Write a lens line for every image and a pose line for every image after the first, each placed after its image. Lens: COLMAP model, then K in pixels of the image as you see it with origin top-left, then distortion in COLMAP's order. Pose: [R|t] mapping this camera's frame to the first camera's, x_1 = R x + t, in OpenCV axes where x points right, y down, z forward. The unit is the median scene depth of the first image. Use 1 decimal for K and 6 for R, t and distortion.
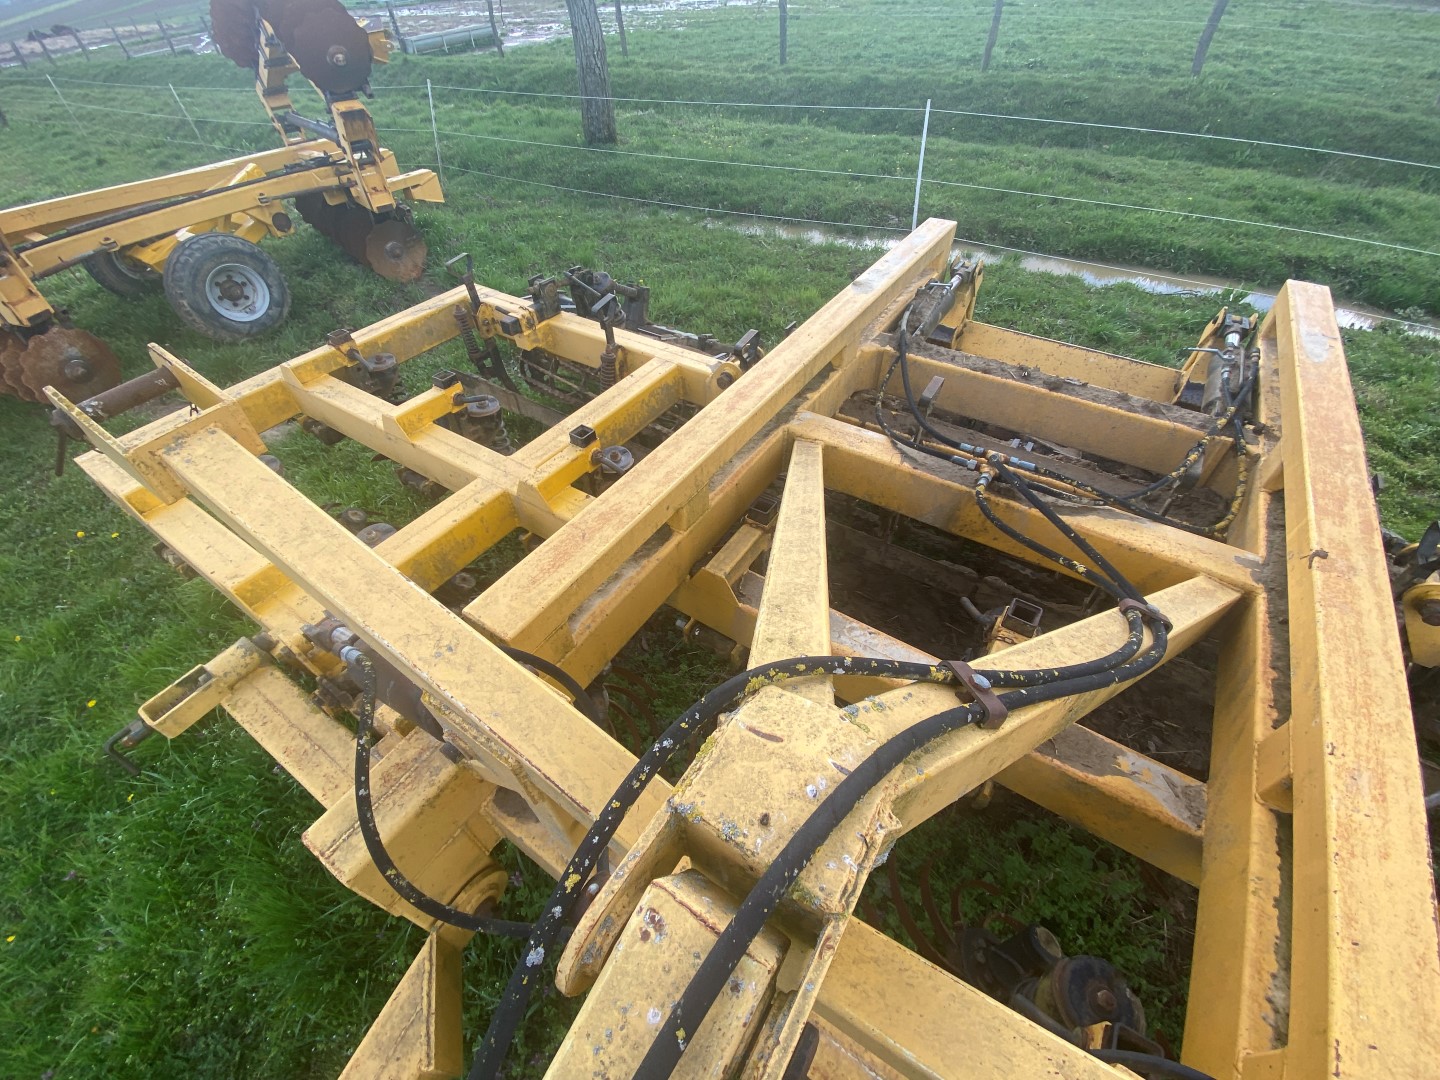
lens RADIAL K [[576.9, 0, 715.5], [0, 576.9, 541.7], [0, 0, 1]] dist [0.017131, -0.019850]
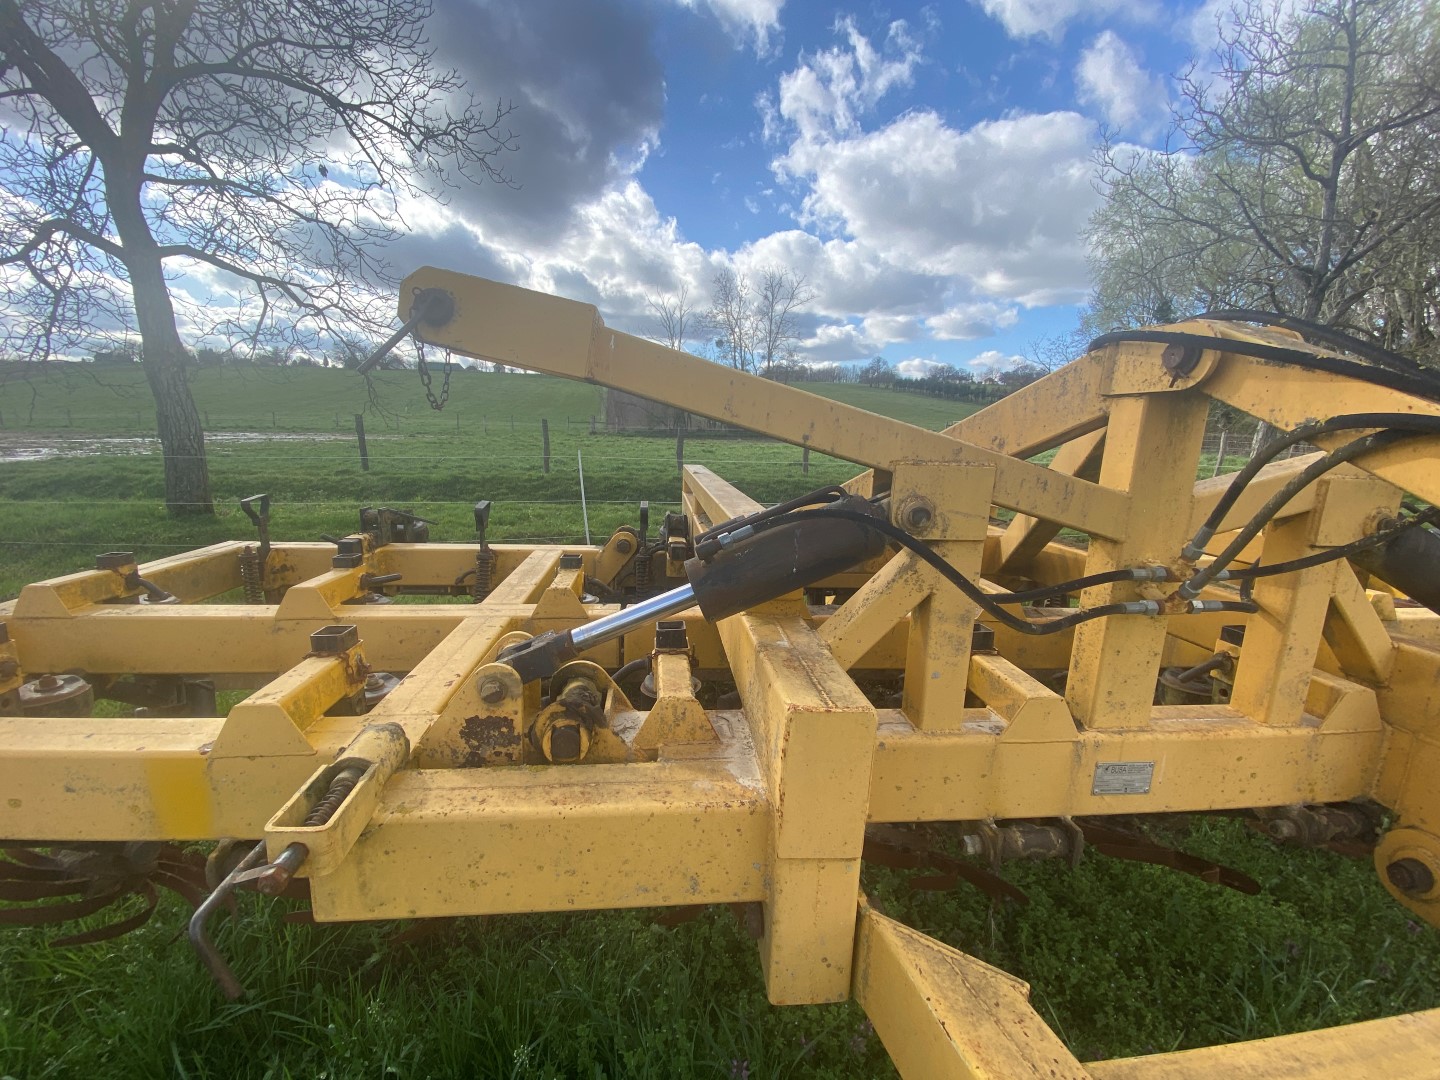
lens RADIAL K [[580.8, 0, 714.5], [0, 580.8, 541.7], [0, 0, 1]] dist [0.019542, -0.020031]
pose [[0.772835, -0.068934, 0.630852, -0.553291], [0.416242, 0.805439, -0.421912, 0.264843], [-0.479029, 0.588656, 0.651165, 0.157421]]
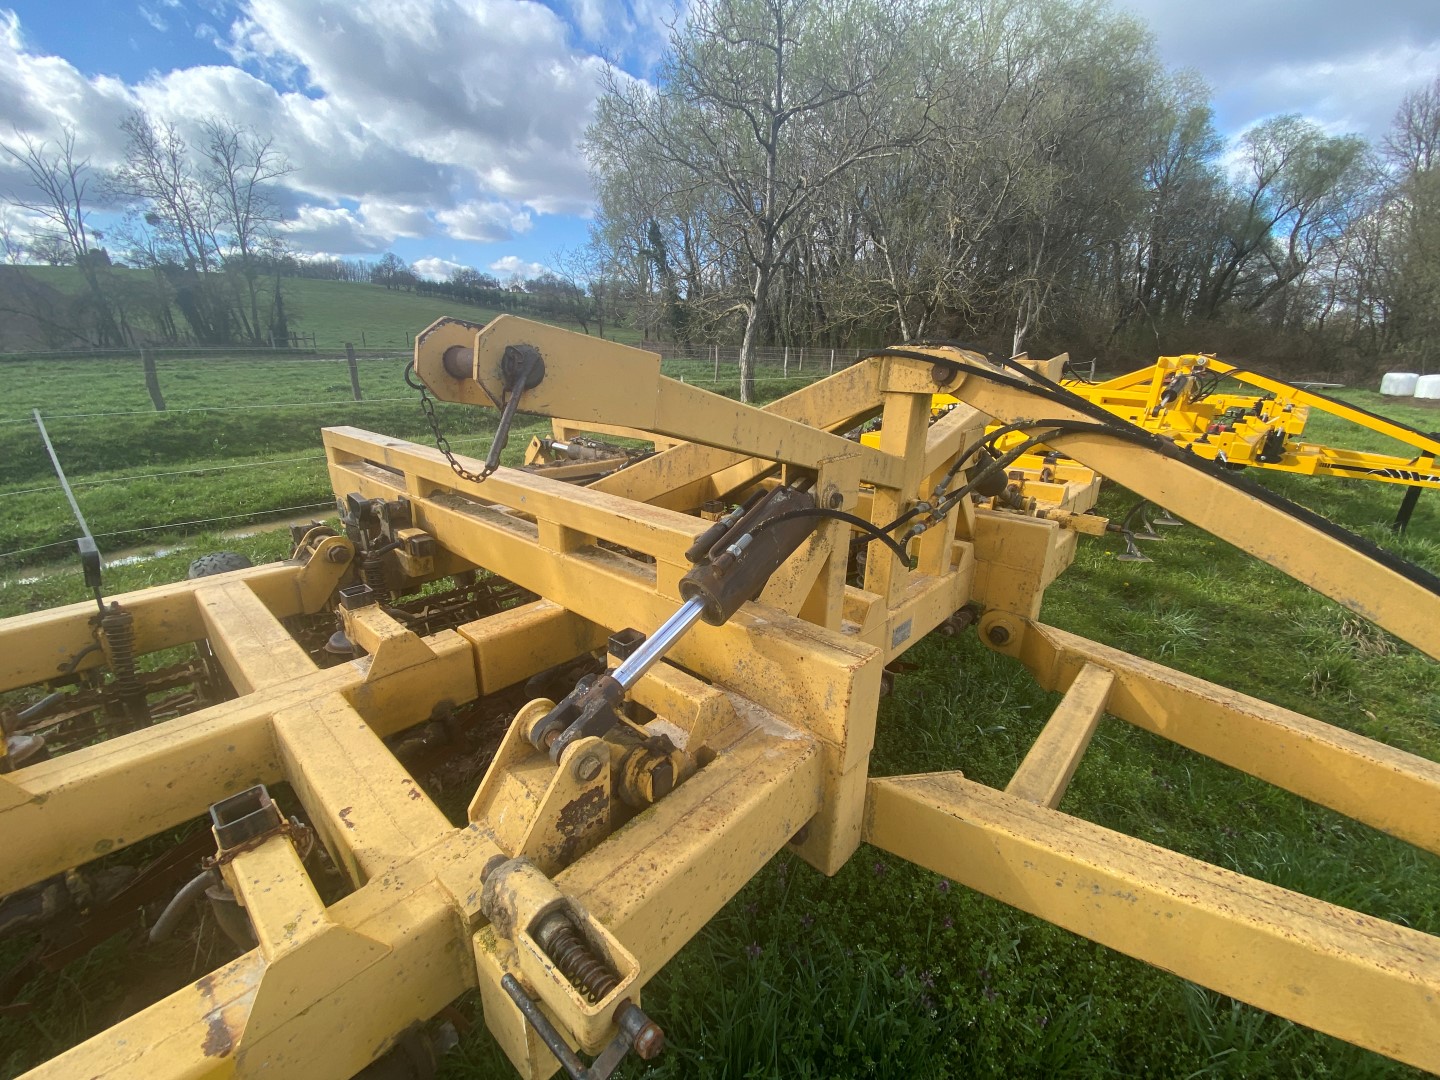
lens RADIAL K [[580.8, 0, 714.5], [0, 580.8, 541.7], [0, 0, 1]] dist [0.019542, -0.020031]
pose [[0.153427, -0.279401, 0.947837, -0.736695], [0.693663, 0.713593, 0.098067, 0.020294], [-0.703770, 0.642434, 0.303294, 0.291735]]
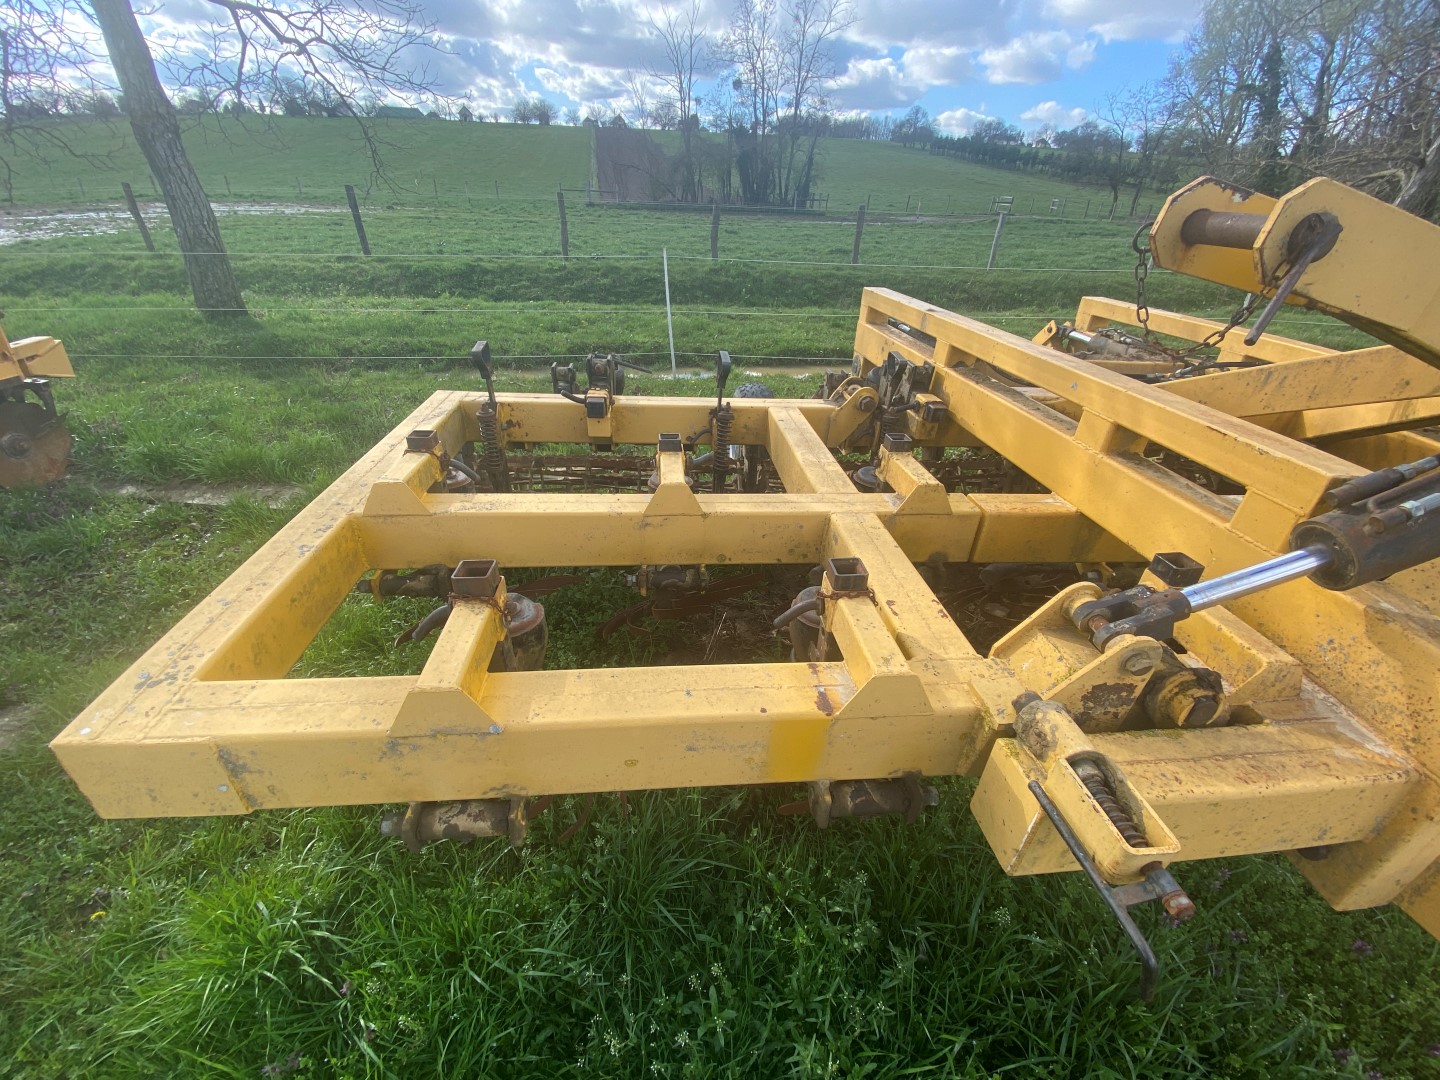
lens RADIAL K [[580.8, 0, 714.5], [0, 580.8, 541.7], [0, 0, 1]] dist [0.019542, -0.020031]
pose [[0.774961, -0.263560, 0.574431, -0.850693], [0.403678, 0.905758, -0.129019, -0.031763], [-0.486291, 0.331870, 0.808321, 0.359231]]
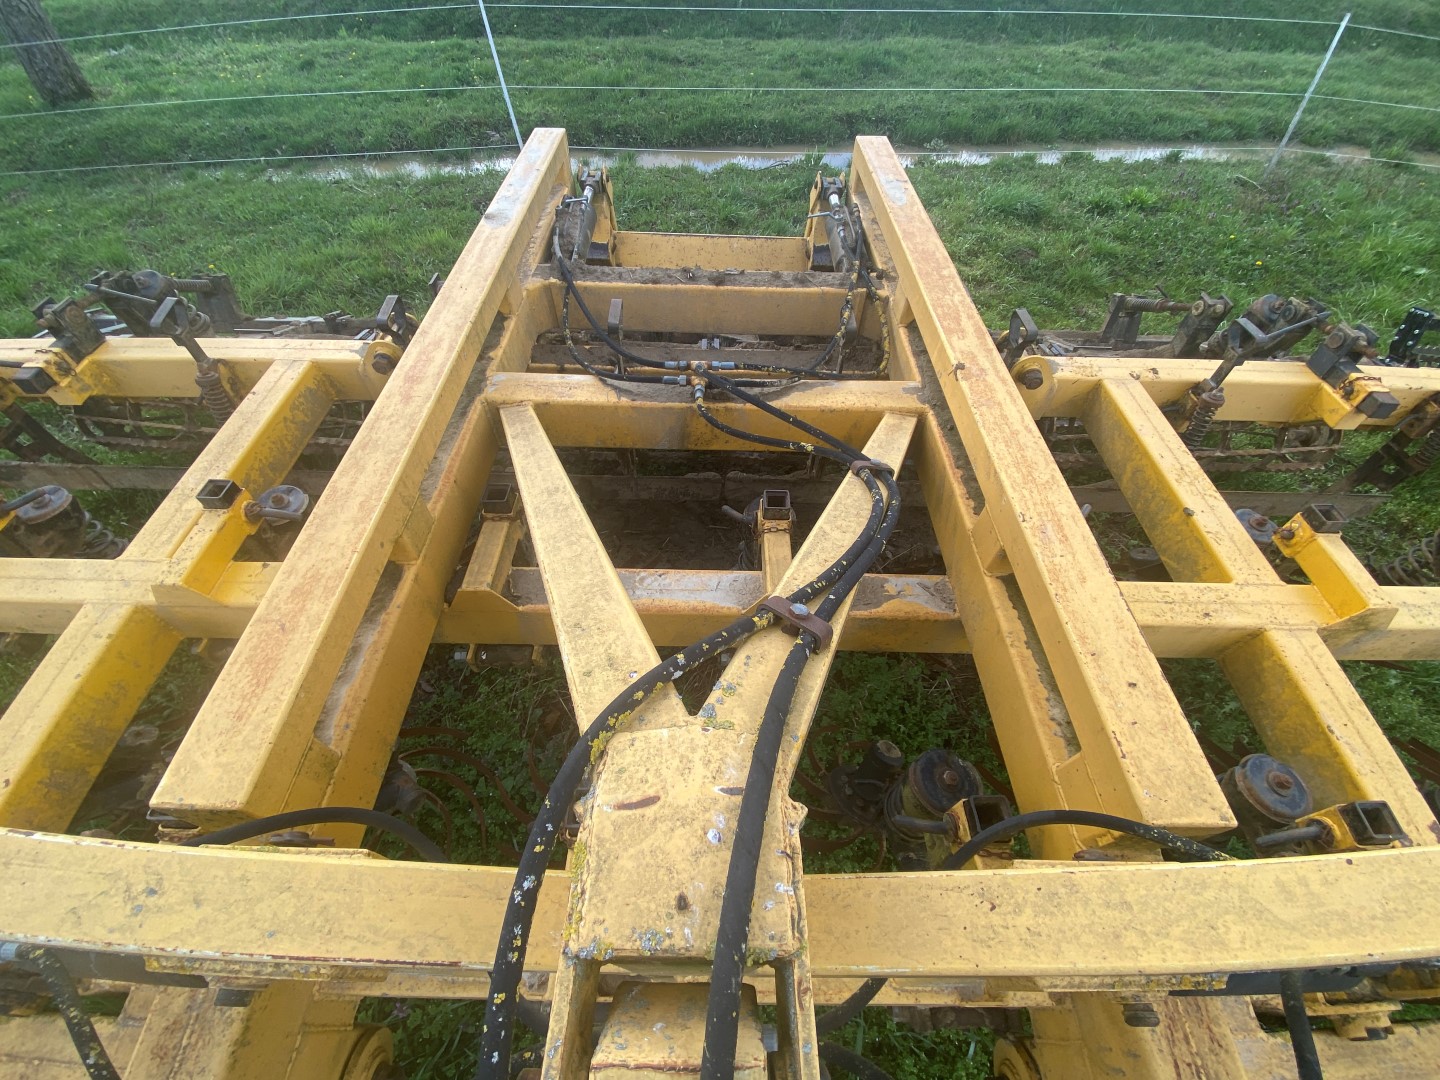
lens RADIAL K [[582.3, 0, 713.9], [0, 582.3, 542.2], [0, 0, 1]] dist [0.013080, -0.016989]
pose [[0.838501, -0.401660, 0.368220, 0.003783], [0.361337, 0.915674, 0.176003, -0.022387], [-0.407863, -0.014527, 0.912928, 0.037132]]
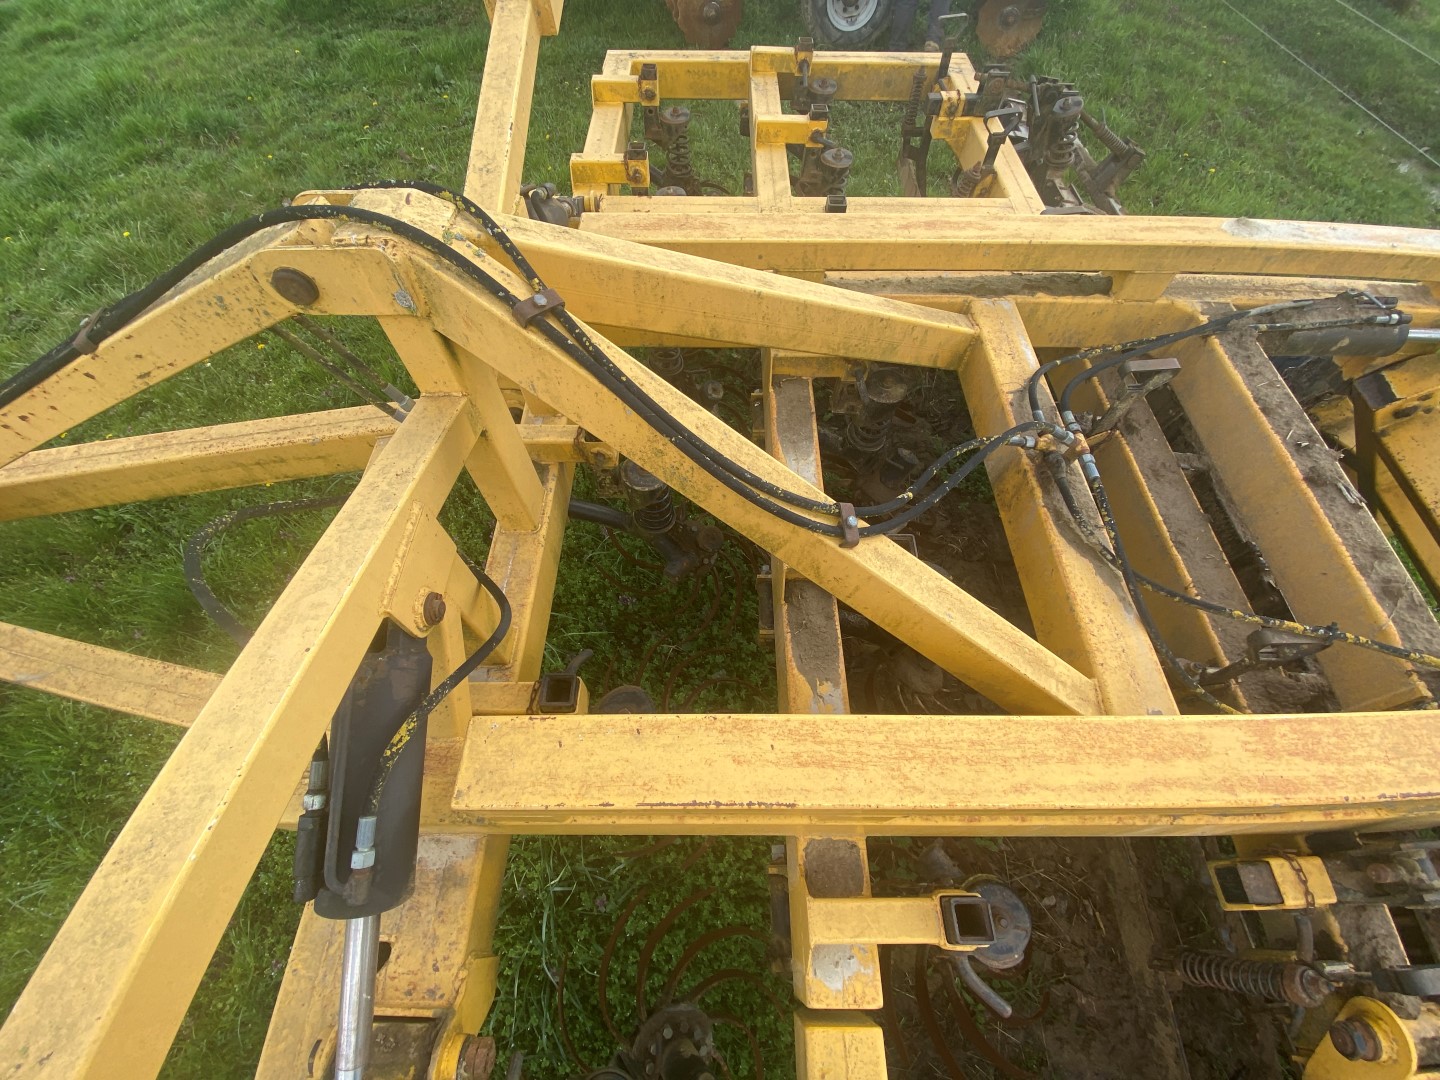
lens RADIAL K [[580.8, 0, 714.5], [0, 580.8, 541.7], [0, 0, 1]] dist [0.019542, -0.020031]
pose [[0.545406, 0.729040, -0.413561, 0.461643], [-0.608800, 0.683708, 0.402376, -0.049742], [0.576103, 0.032318, 0.816738, 0.018642]]
